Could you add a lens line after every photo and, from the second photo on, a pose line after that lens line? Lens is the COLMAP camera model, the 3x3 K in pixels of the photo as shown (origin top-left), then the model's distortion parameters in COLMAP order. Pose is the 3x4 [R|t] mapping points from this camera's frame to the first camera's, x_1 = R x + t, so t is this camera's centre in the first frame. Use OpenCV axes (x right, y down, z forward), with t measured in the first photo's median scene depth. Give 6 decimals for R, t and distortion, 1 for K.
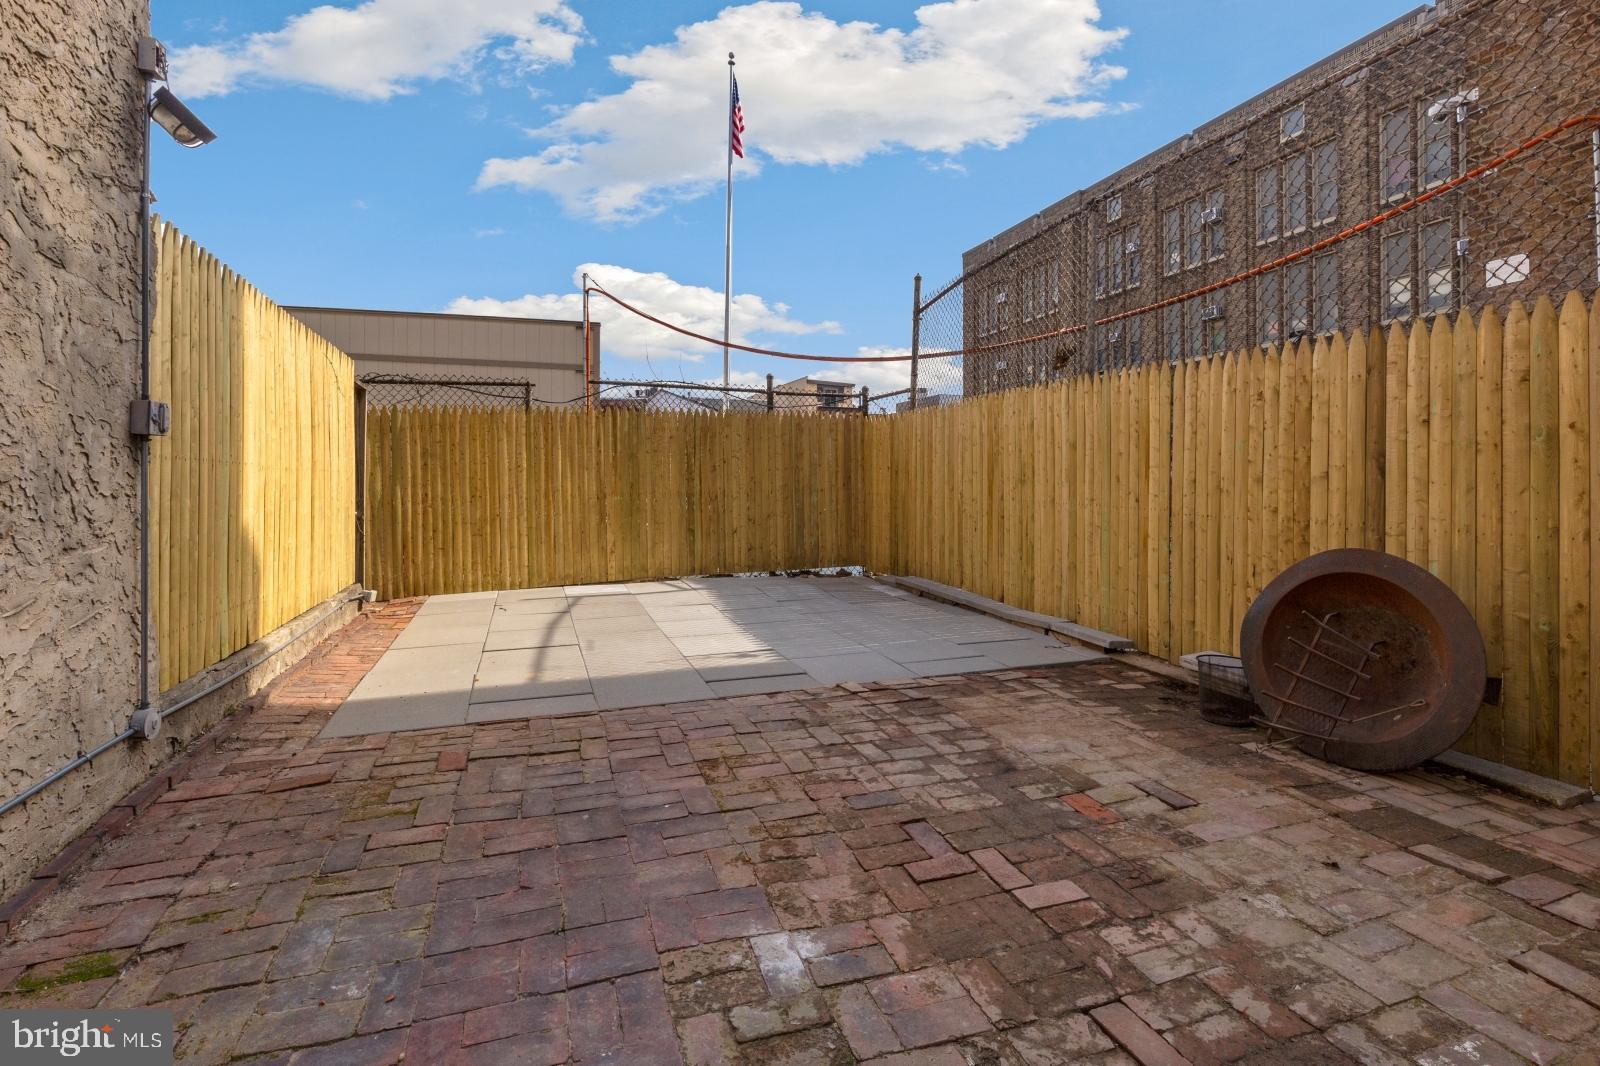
lens RADIAL K [[755.5, 0, 793.4], [0, 755.5, 490.9], [0, 0, 1]] dist [0.003600, -0.000083]
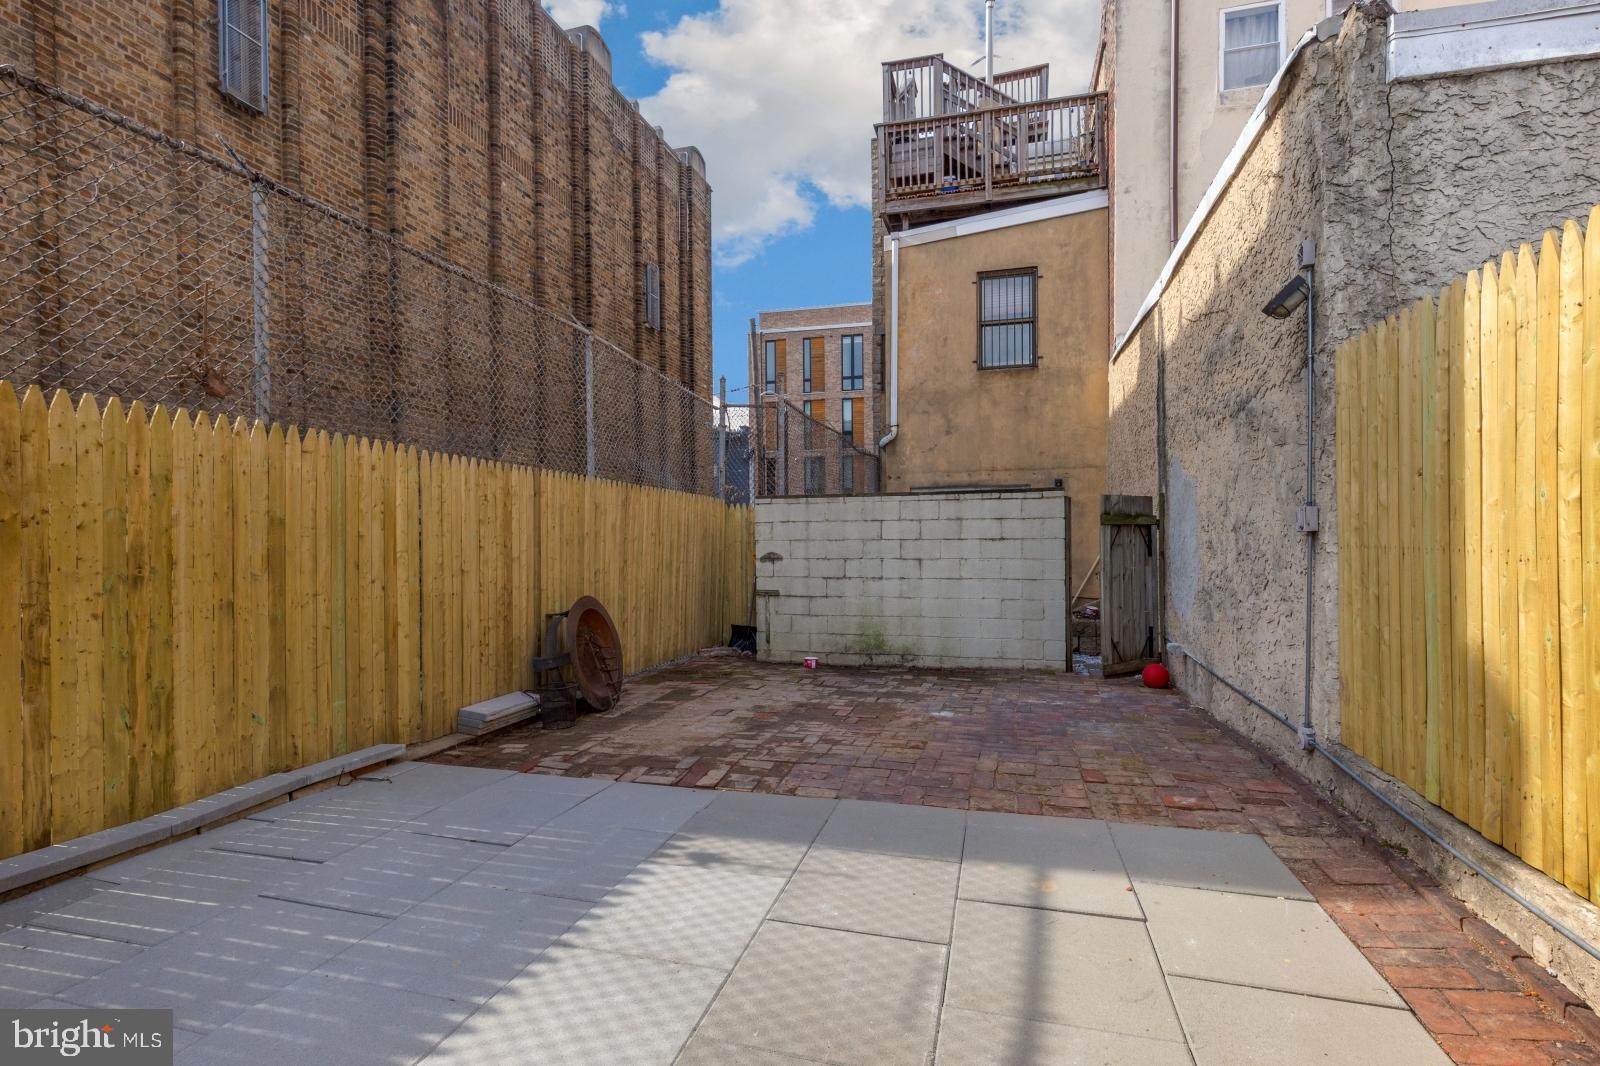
lens RADIAL K [[750.7, 0, 812.1], [0, 750.7, 533.0], [0, 0, 1]] dist [0.003295, -0.000066]
pose [[-0.830610, 0.011885, 0.556727, -0.675932], [0.016875, 0.999850, 0.003831, -0.068715], [-0.556598, 0.012577, -0.830687, 2.043412]]
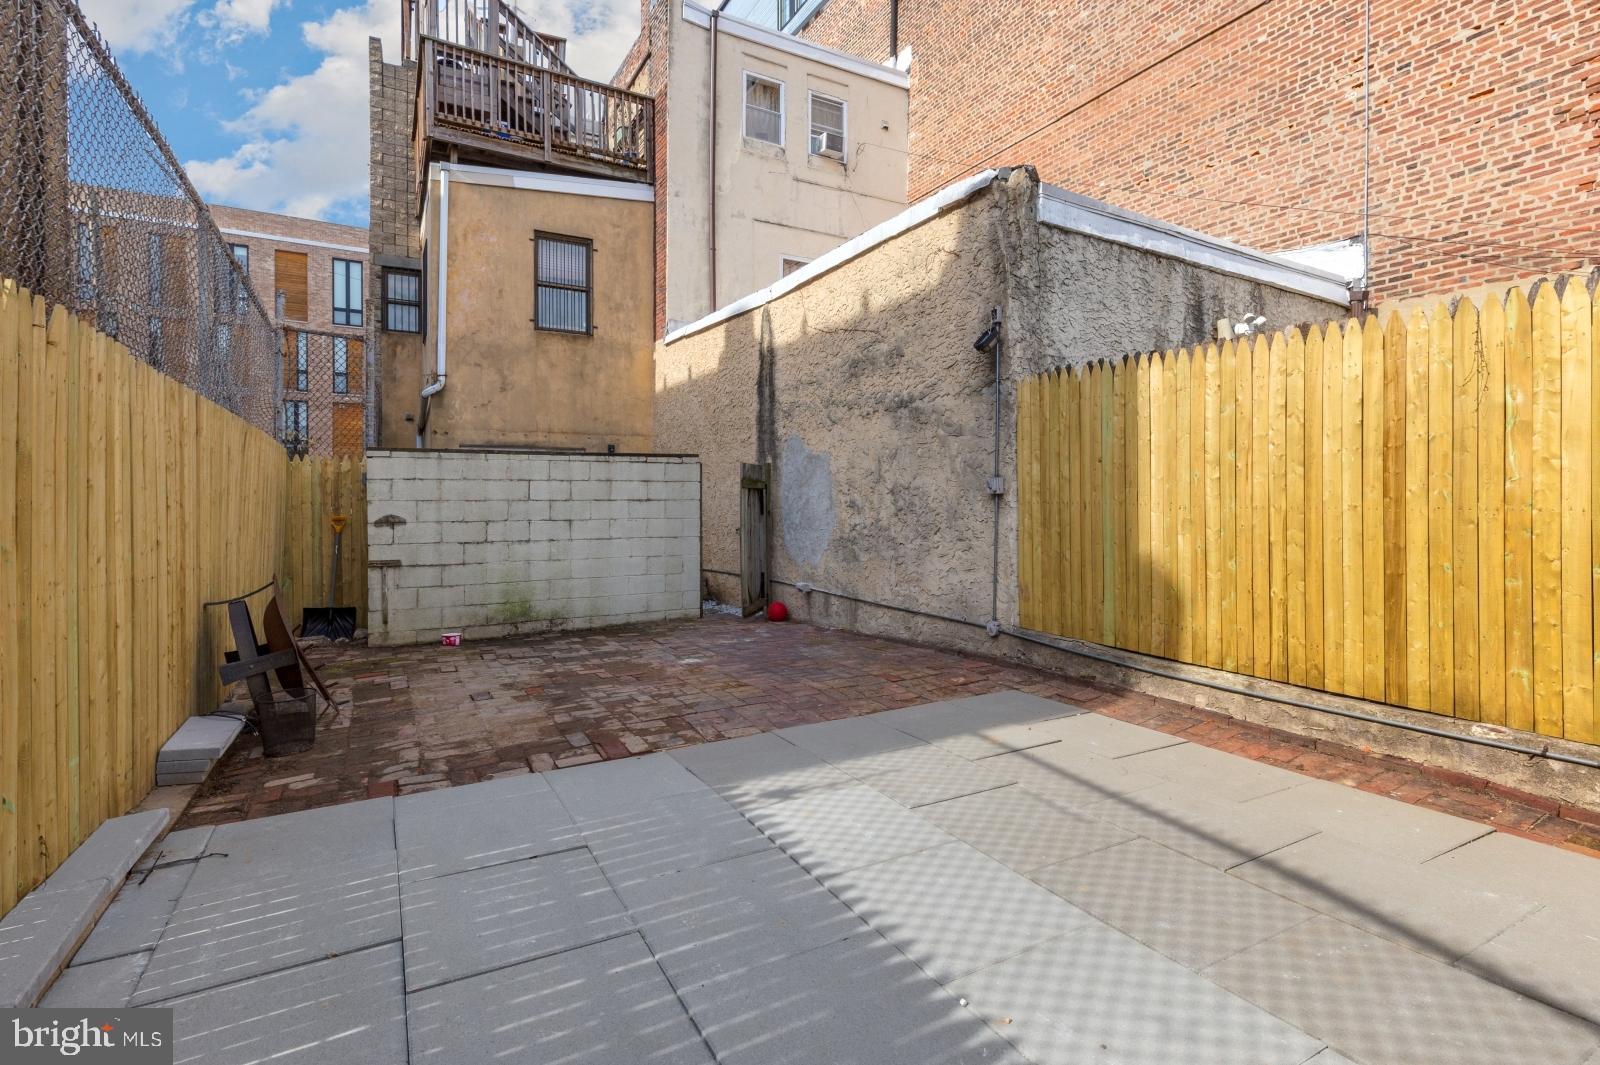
lens RADIAL K [[755.5, 0, 793.4], [0, 755.5, 490.4], [0, 0, 1]] dist [0.003600, -0.000083]
pose [[-0.984176, 0.003391, -0.177159, 0.058064], [0.002995, 0.999992, 0.002502, -0.067766], [0.177166, 0.001932, -0.984179, 2.312943]]
